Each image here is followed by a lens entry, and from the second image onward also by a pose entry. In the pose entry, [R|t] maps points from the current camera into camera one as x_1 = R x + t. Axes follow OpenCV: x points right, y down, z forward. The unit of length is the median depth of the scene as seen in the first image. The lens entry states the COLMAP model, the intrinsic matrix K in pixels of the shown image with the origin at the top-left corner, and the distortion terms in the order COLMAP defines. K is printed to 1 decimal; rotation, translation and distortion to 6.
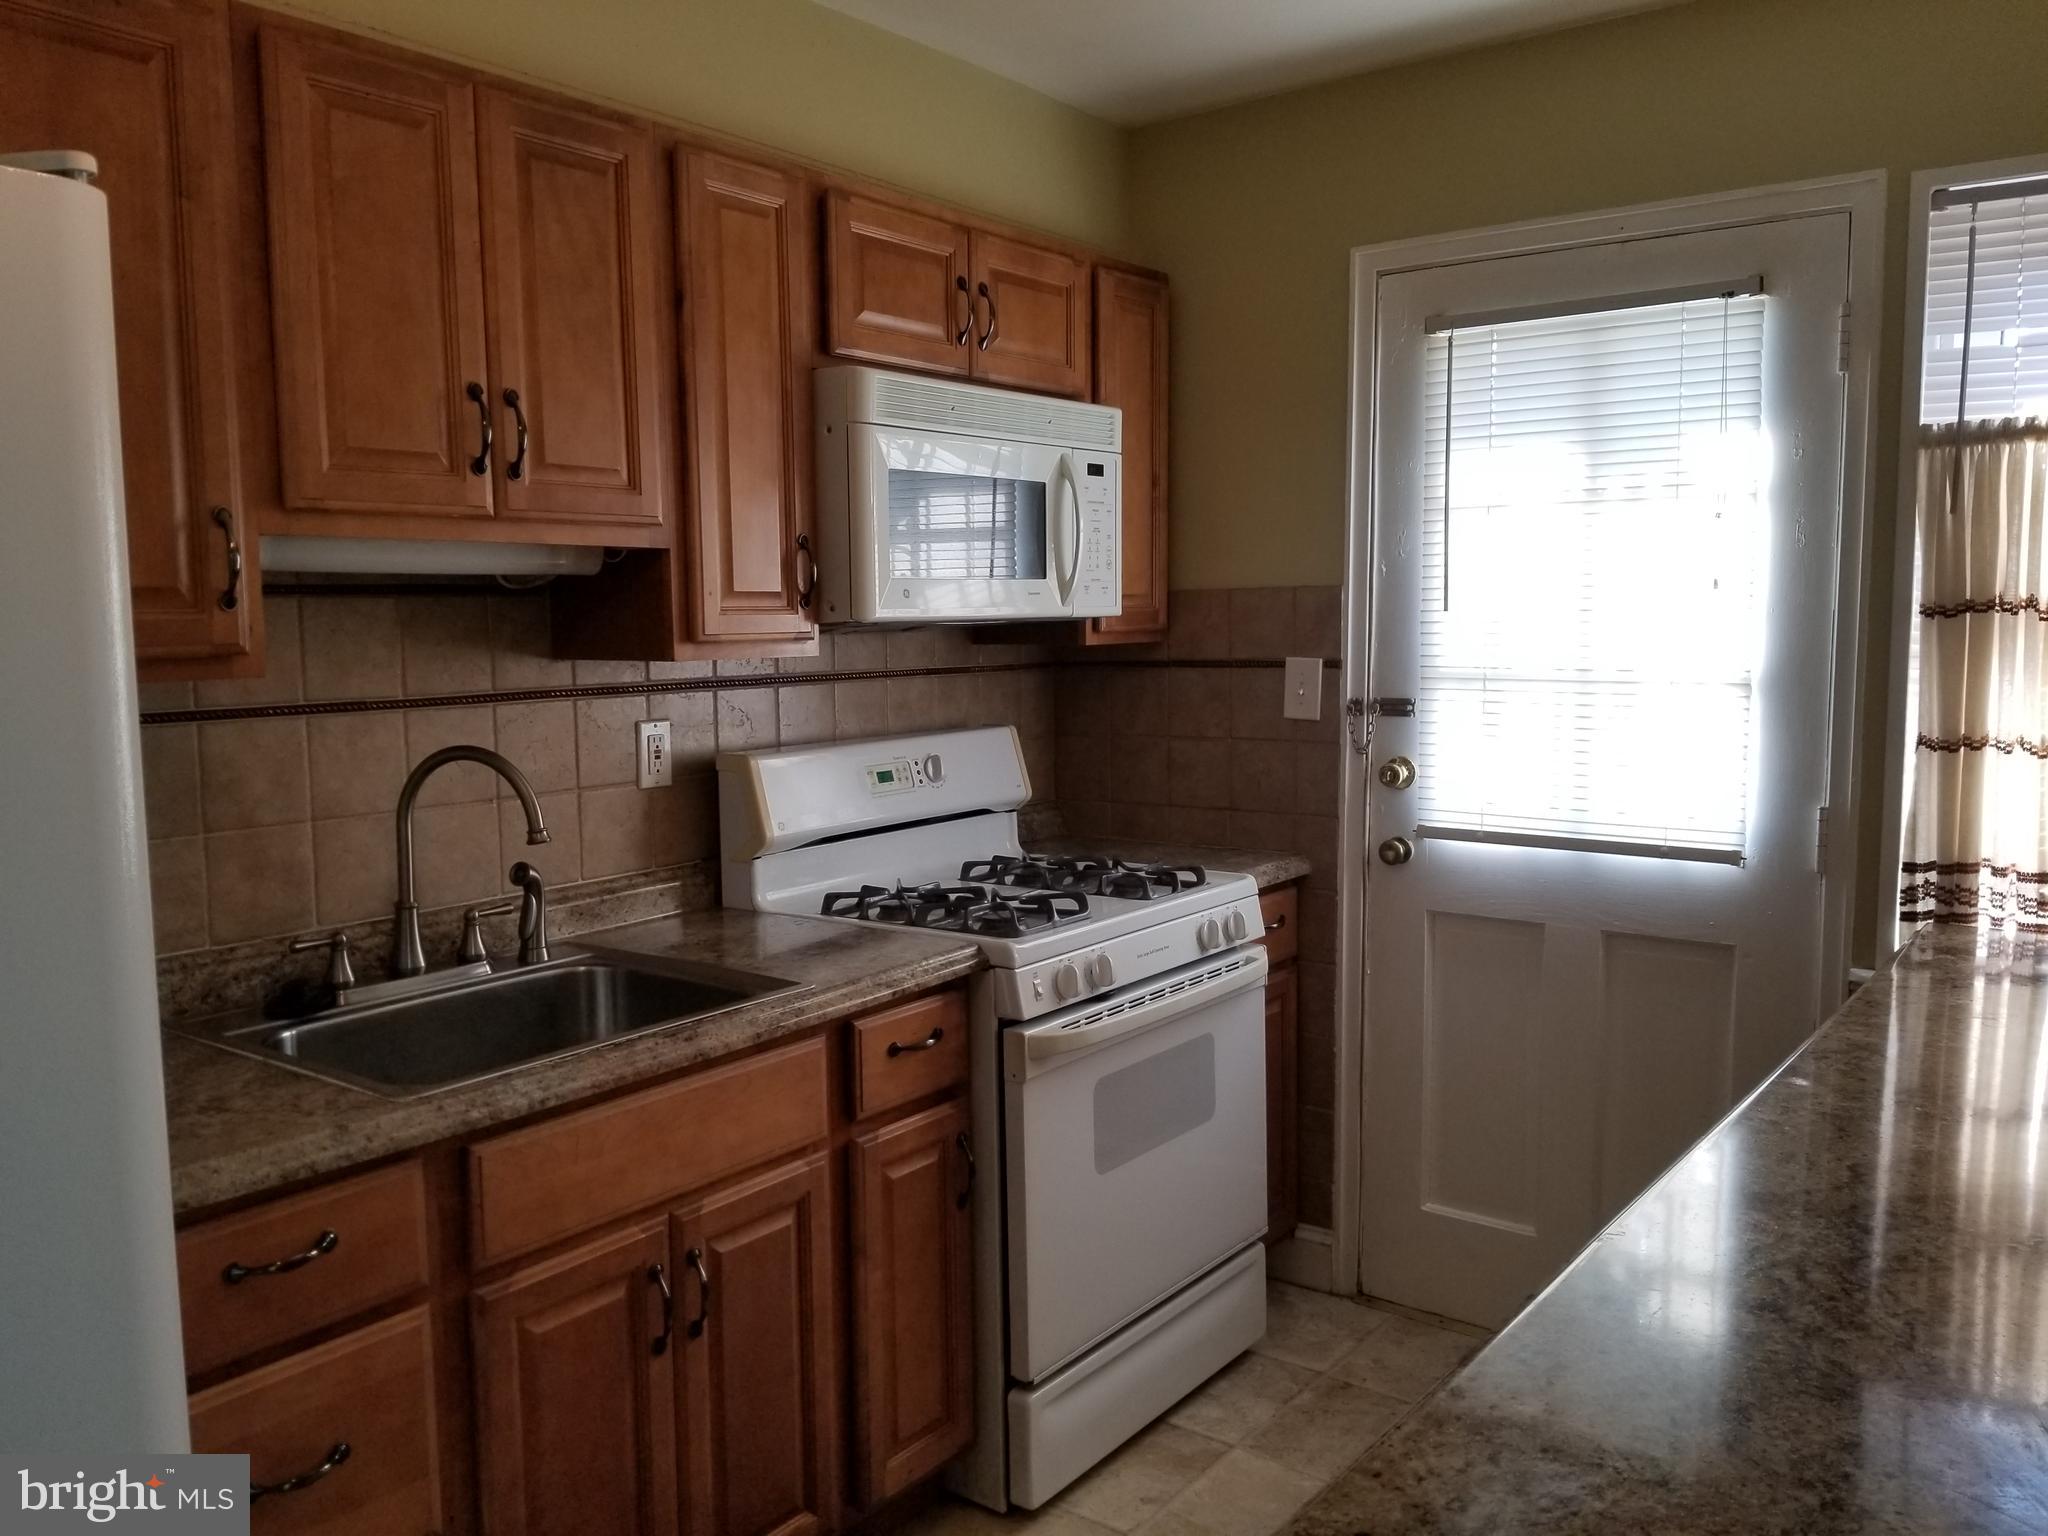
lens RADIAL K [[1591.1, 0, 1013.7], [0, 1591.1, 770.8], [0, 0, 1]] dist [0.081341, -0.127648]
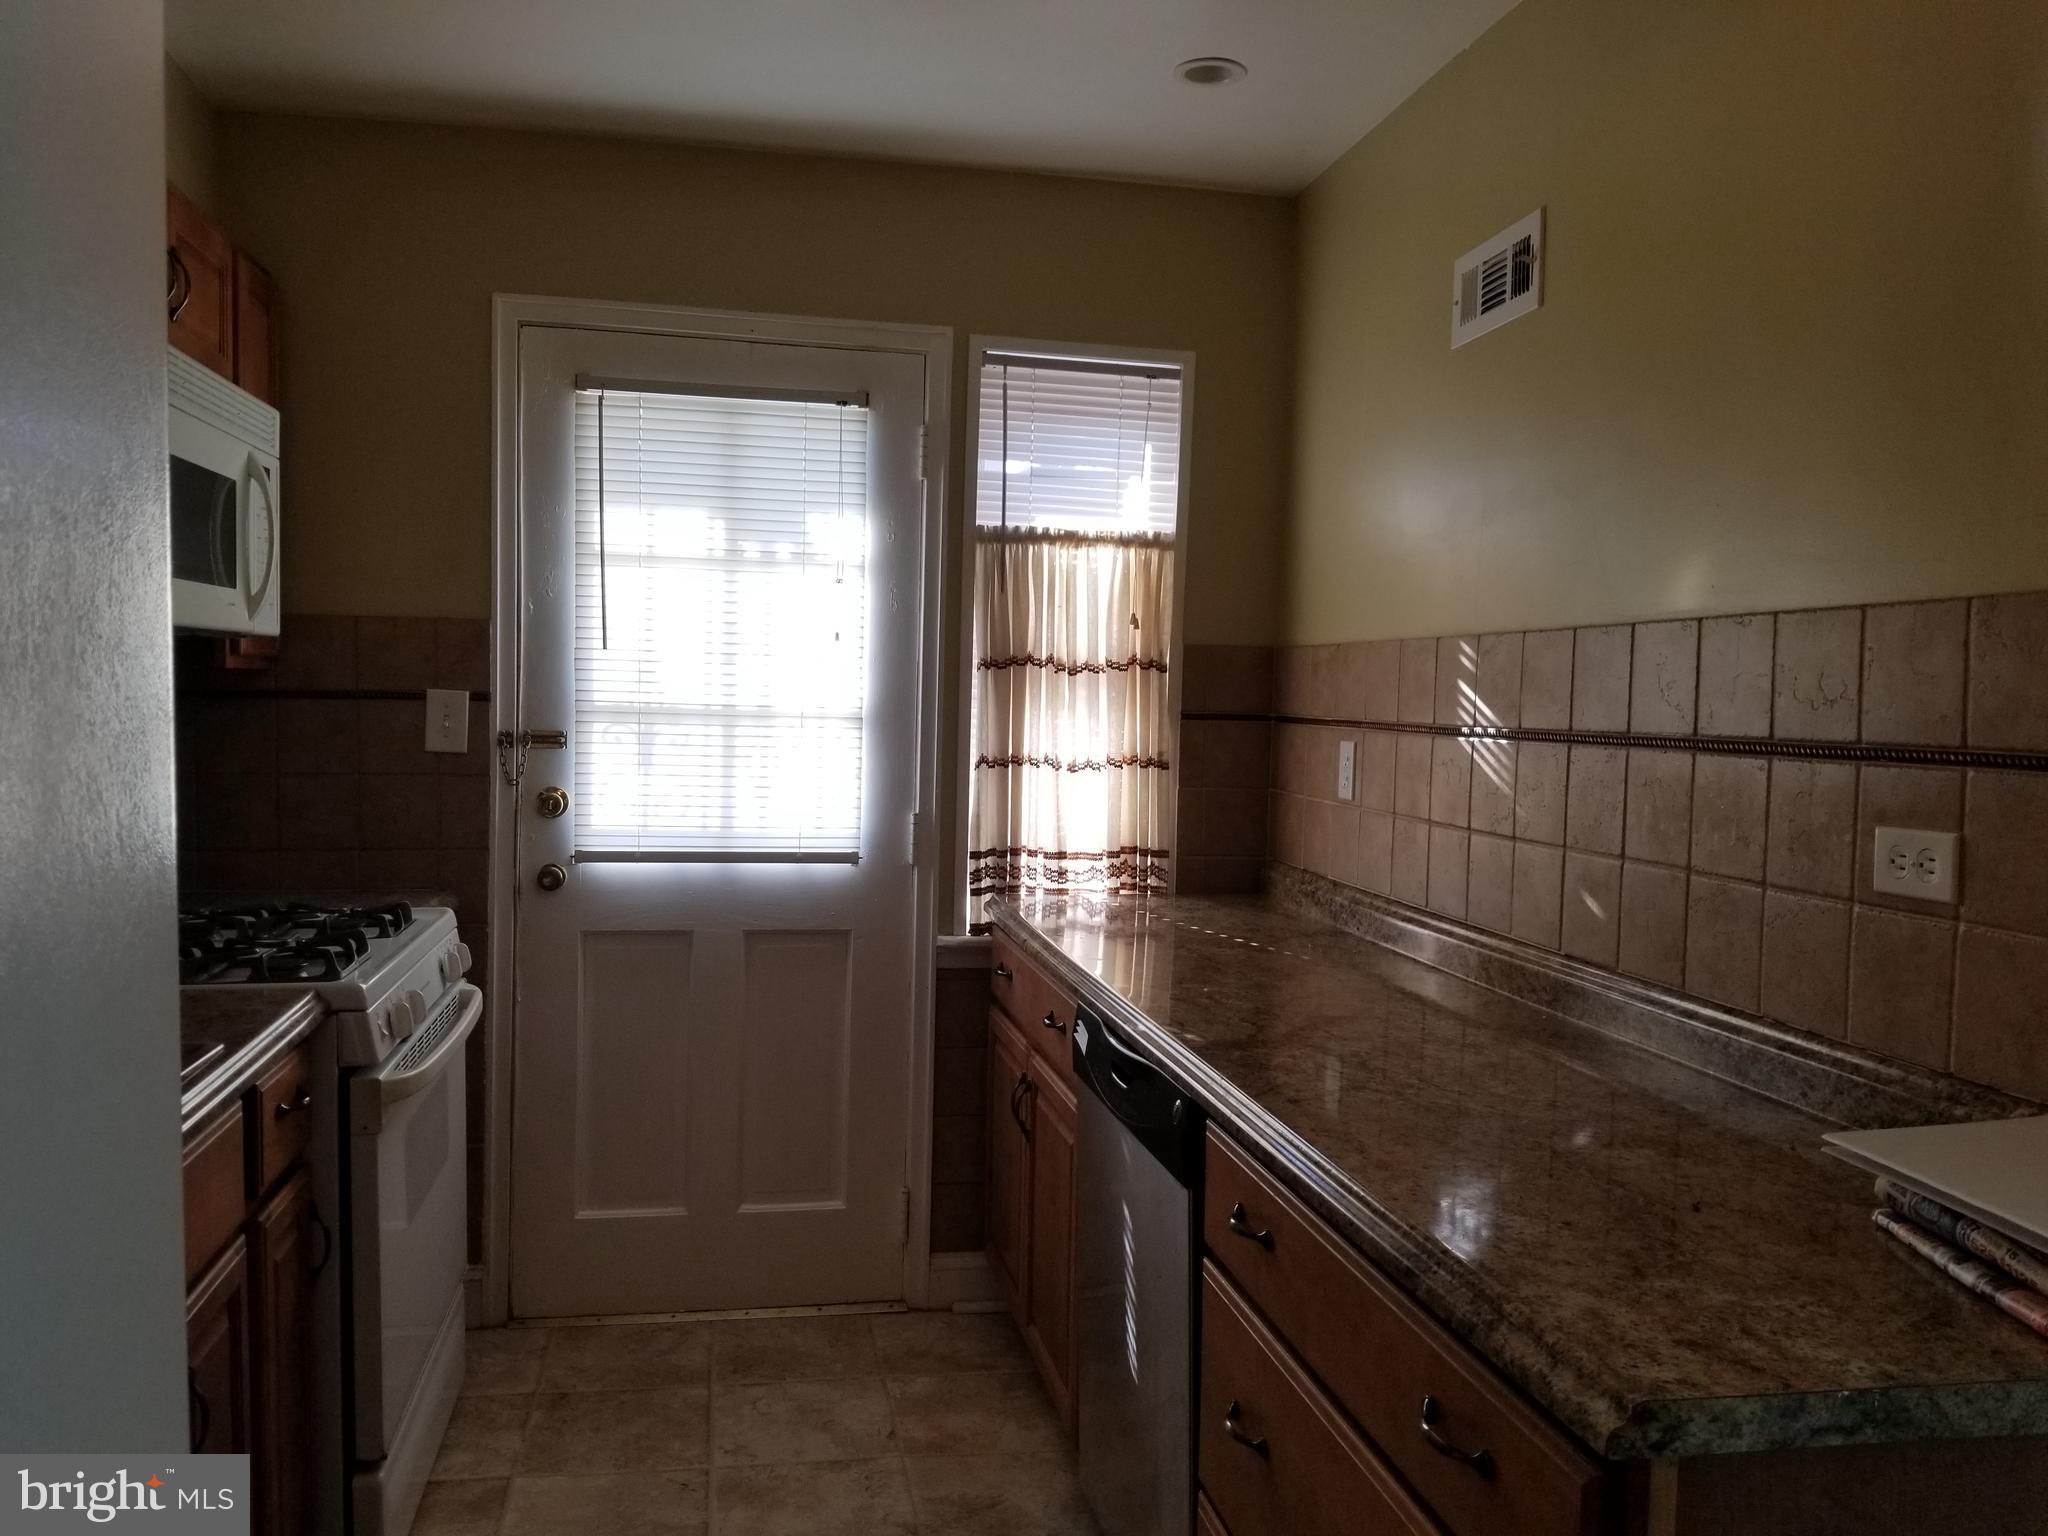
lens RADIAL K [[1591.1, 0, 1012.6], [0, 1591.1, 788.6], [0, 0, 1]] dist [0.081341, -0.127648]
pose [[0.672091, -0.020436, 0.740187, -0.367579], [0.044309, 0.998938, -0.012654, 0.021310], [-0.739142, 0.041301, 0.672282, 0.082302]]
